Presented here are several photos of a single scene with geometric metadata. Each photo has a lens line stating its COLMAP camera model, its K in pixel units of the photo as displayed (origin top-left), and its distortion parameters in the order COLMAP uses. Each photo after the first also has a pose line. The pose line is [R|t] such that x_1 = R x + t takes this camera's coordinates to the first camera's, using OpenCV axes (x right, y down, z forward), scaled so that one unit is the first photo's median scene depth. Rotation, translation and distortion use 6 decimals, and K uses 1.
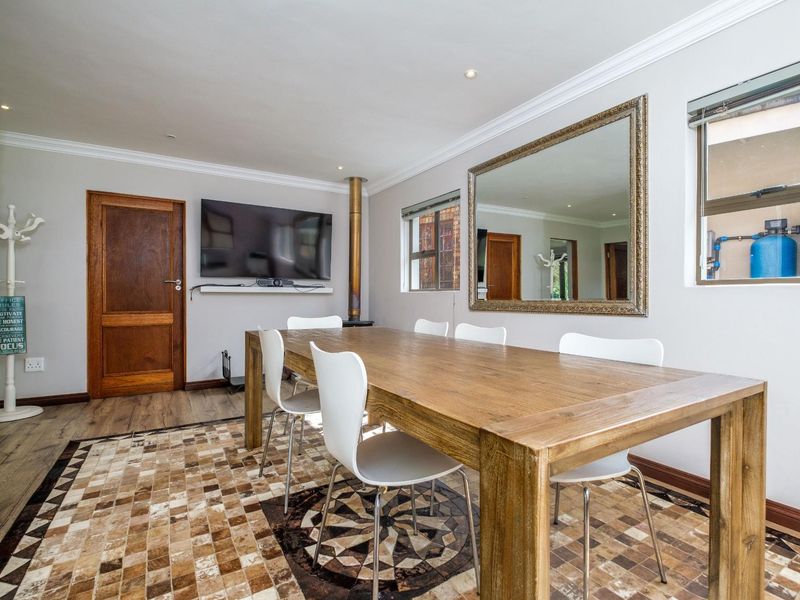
lens RADIAL K [[400.1, 0, 400.0], [0, 400.1, 300.0], [0, 0, 1]] dist [-0.001011, -0.000187]
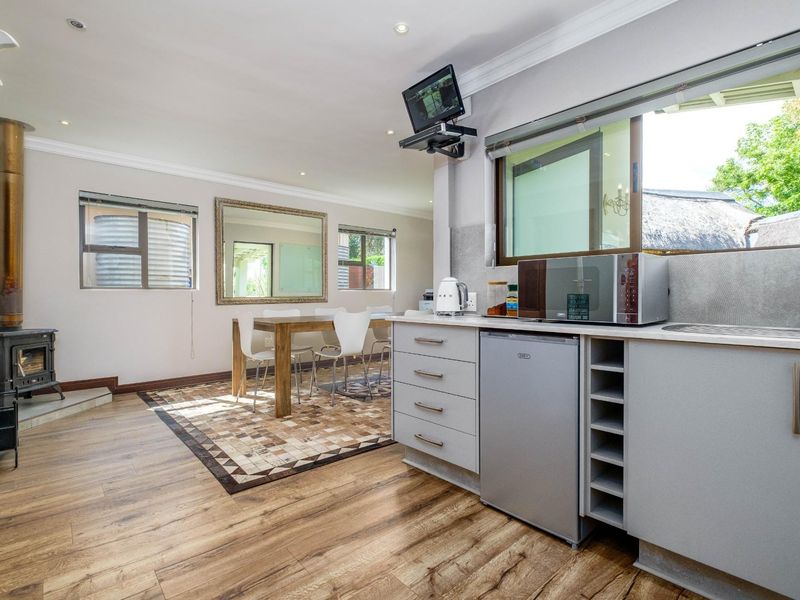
lens RADIAL K [[400.1, 0, 400.0], [0, 400.1, 300.0], [0, 0, 1]] dist [-0.001011, -0.000187]
pose [[-0.182212, -0.018008, 0.983094, -1.670188], [0.005794, 0.999795, 0.019388, -0.017647], [-0.983242, 0.009229, -0.182071, 0.857981]]
